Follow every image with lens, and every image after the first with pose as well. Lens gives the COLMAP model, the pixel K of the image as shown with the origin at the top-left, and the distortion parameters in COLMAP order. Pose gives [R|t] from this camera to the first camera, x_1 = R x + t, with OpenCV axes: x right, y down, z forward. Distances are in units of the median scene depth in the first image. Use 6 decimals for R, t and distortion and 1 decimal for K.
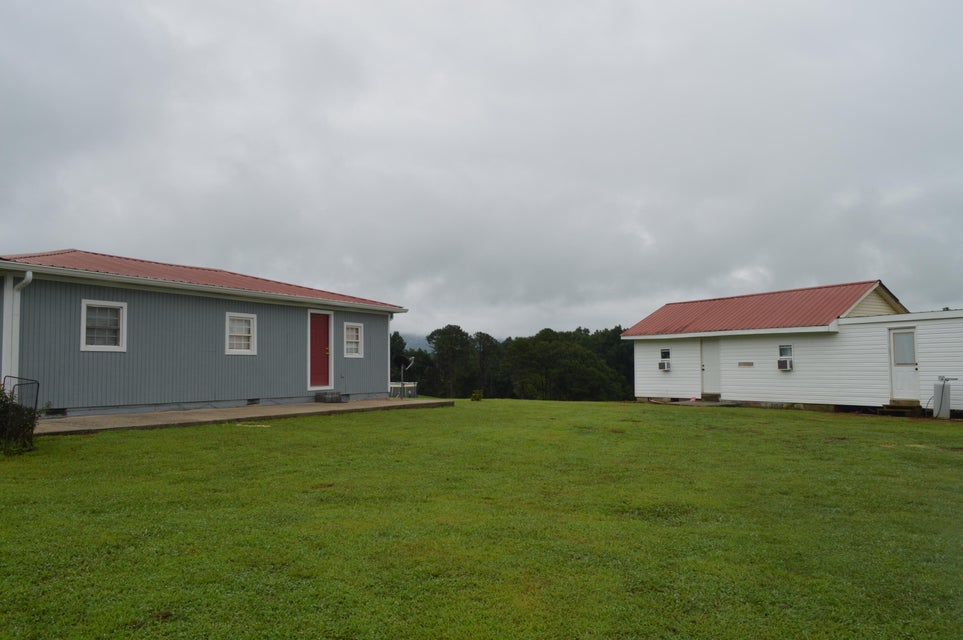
lens RADIAL K [[762.7, 0, 481.5], [0, 762.7, 320.0], [0, 0, 1]] dist [-0.009400, 0.002777]
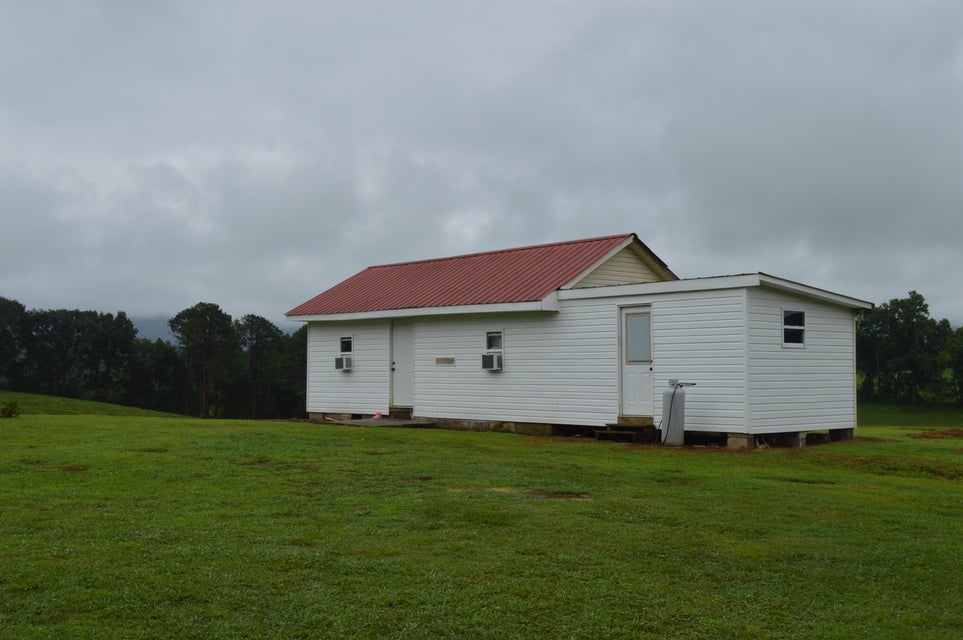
lens RADIAL K [[1138.5, 0, 481.5], [0, 1138.5, 320.0], [0, 0, 1]] dist [-0.023216, 0.002852]
pose [[0.985051, 0.015213, 0.171590, 0.230887], [-0.018276, 0.999700, 0.016285, 0.008278], [-0.171290, -0.019177, 0.985034, 0.060480]]
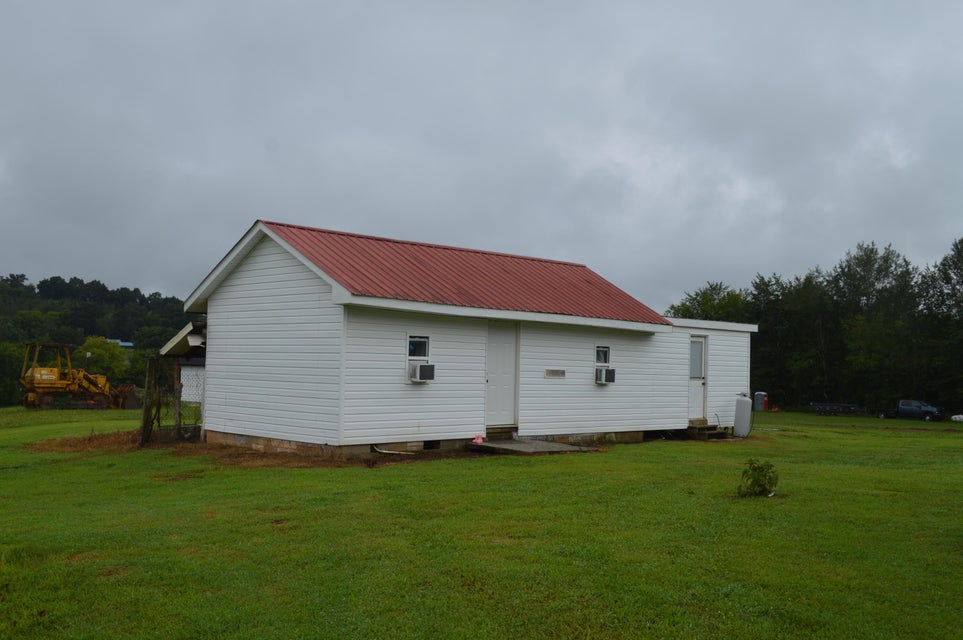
lens RADIAL K [[1028.2, 0, 481.5], [0, 1028.2, 320.0], [0, 0, 1]] dist [-0.007527, -0.006866]
pose [[-0.253753, 0.049097, 0.966022, -0.451350], [-0.081182, 0.994106, -0.071849, 0.085890], [-0.963856, -0.096656, -0.248272, 1.366168]]
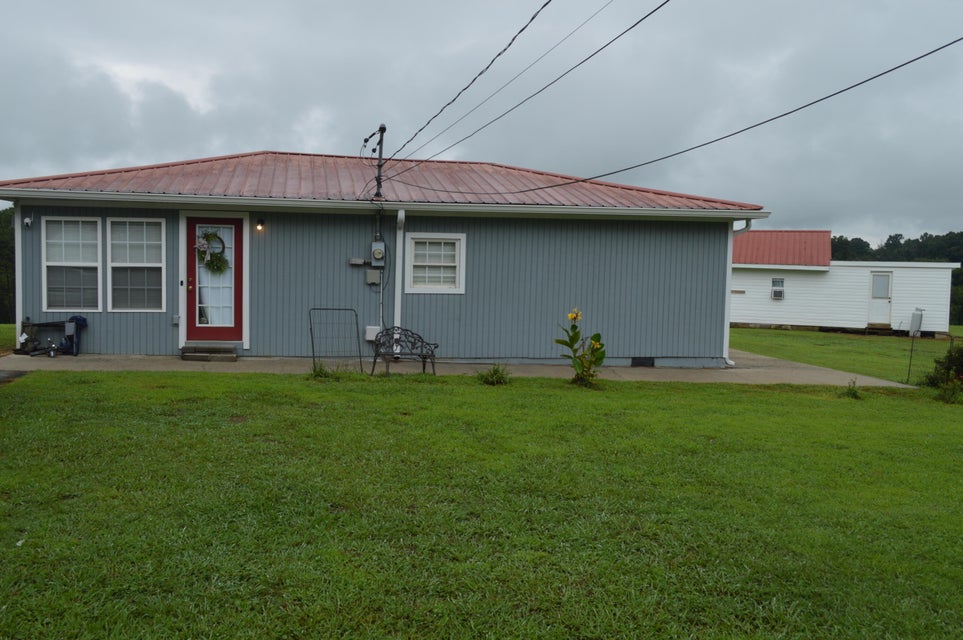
lens RADIAL K [[905.6, 0, 481.5], [0, 905.6, 320.0], [0, 0, 1]] dist [-0.015605, 0.001157]
pose [[0.780082, -0.009143, 0.625611, -0.929887], [-0.071249, 0.992091, 0.103340, -0.017882], [-0.621608, -0.125188, 0.773260, 0.156932]]
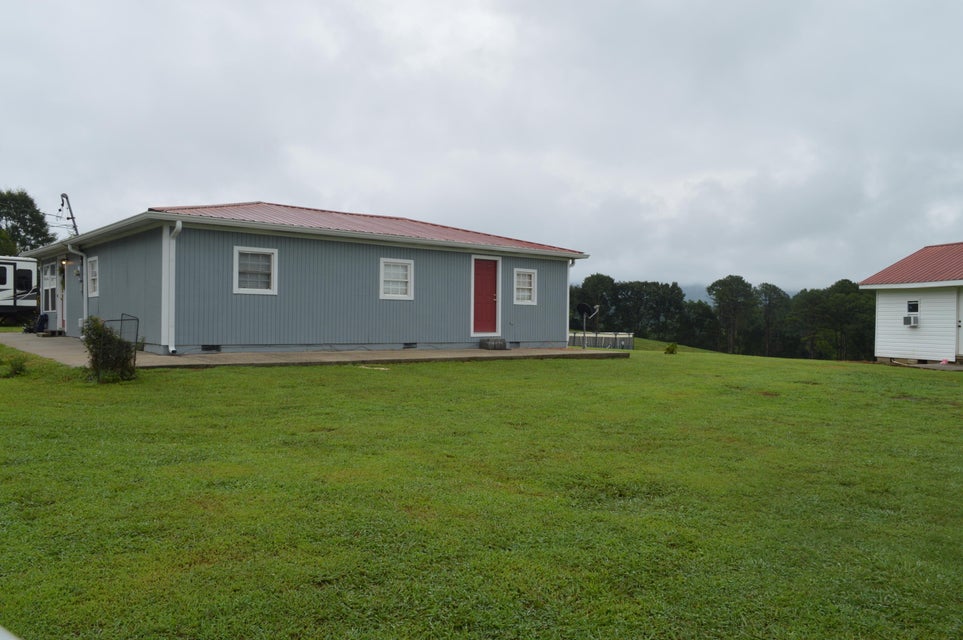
lens RADIAL K [[762.7, 0, 481.5], [0, 762.7, 320.0], [0, 0, 1]] dist [-0.009400, 0.002777]
pose [[0.931382, 0.020551, -0.363463, 0.127531], [0.002776, 0.997975, 0.063544, 0.006394], [0.364033, -0.060192, 0.929439, 0.068216]]
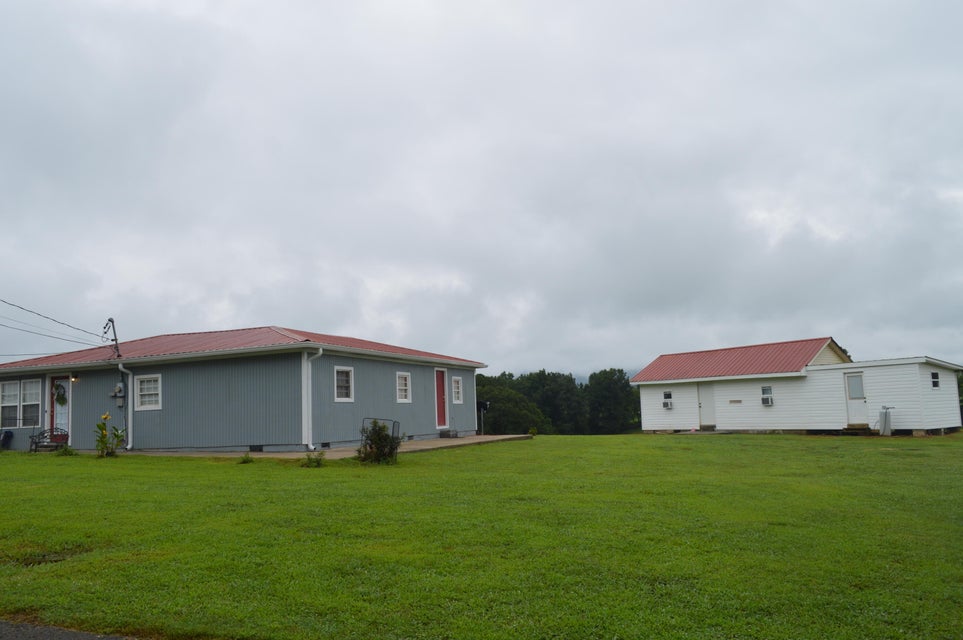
lens RADIAL K [[762.7, 0, 481.5], [0, 762.7, 320.0], [0, 0, 1]] dist [-0.009400, 0.002777]
pose [[0.993279, -0.011966, 0.115127, -0.259924], [0.018776, 0.998126, -0.058248, -0.015514], [-0.114214, 0.060018, 0.991642, -0.287528]]
